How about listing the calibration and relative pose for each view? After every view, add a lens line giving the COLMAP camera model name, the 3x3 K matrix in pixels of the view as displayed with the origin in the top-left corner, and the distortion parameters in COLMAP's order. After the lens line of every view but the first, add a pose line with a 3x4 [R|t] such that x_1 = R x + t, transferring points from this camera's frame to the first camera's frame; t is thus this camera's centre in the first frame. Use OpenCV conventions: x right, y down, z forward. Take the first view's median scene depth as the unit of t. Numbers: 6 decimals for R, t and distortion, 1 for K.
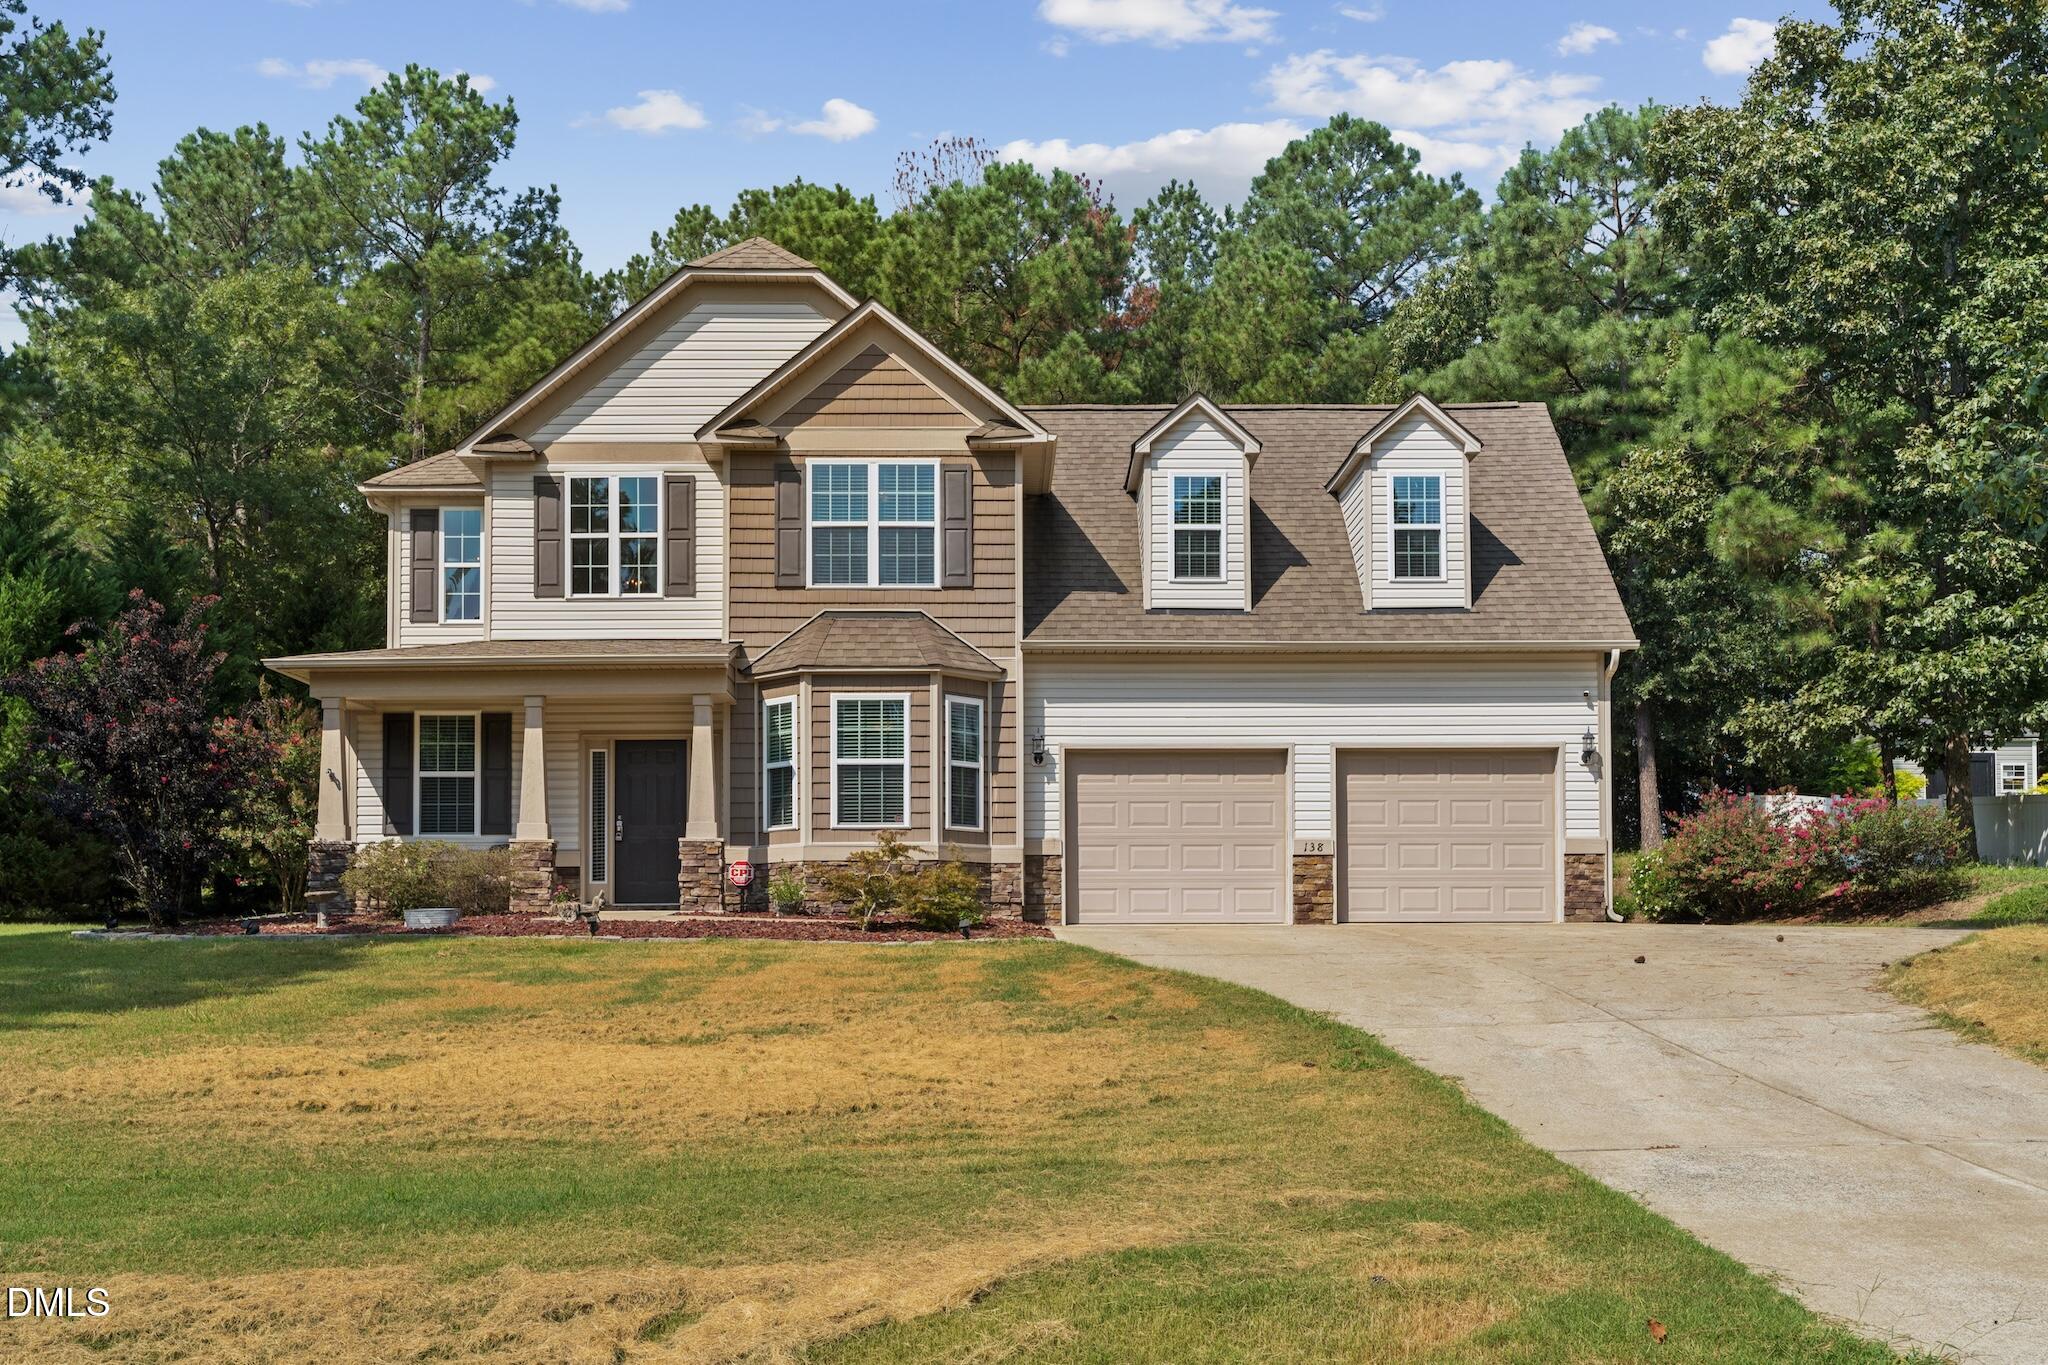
lens RADIAL K [[2076.1, 0, 1026.9], [0, 2076.1, 691.5], [0, 0, 1]] dist [0.009811, 0.000000]
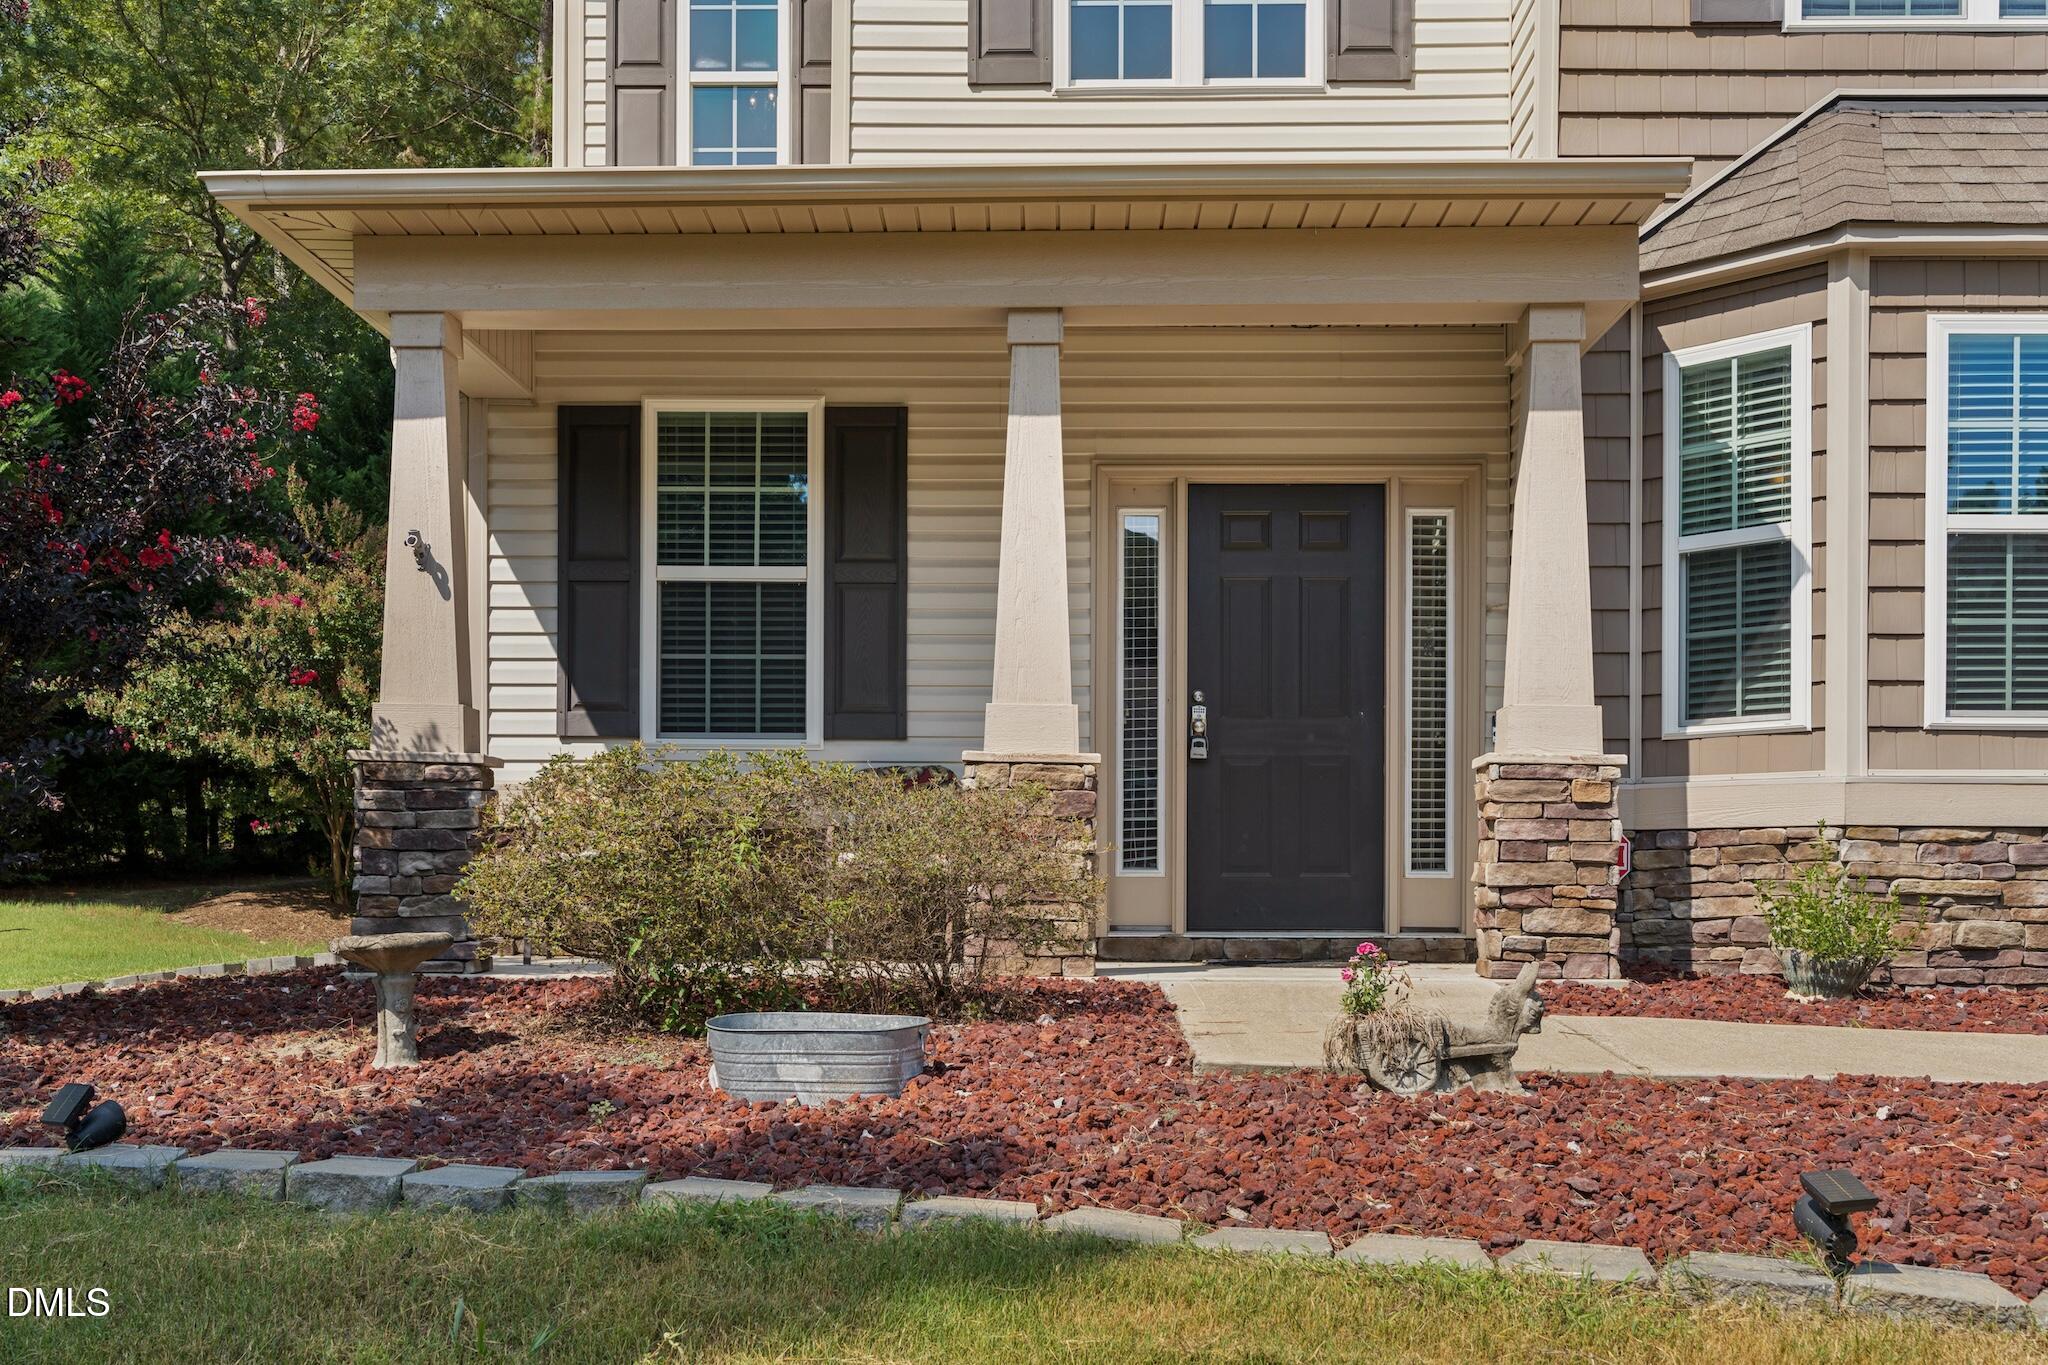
lens RADIAL K [[2076.1, 0, 1020.2], [0, 2076.1, 677.6], [0, 0, 1]] dist [0.009811, 0.000000]
pose [[0.999300, 0.006493, -0.036833, -0.220005], [-0.005386, 0.999533, 0.030076, 0.047860], [0.037011, -0.029856, 0.998869, 0.651979]]
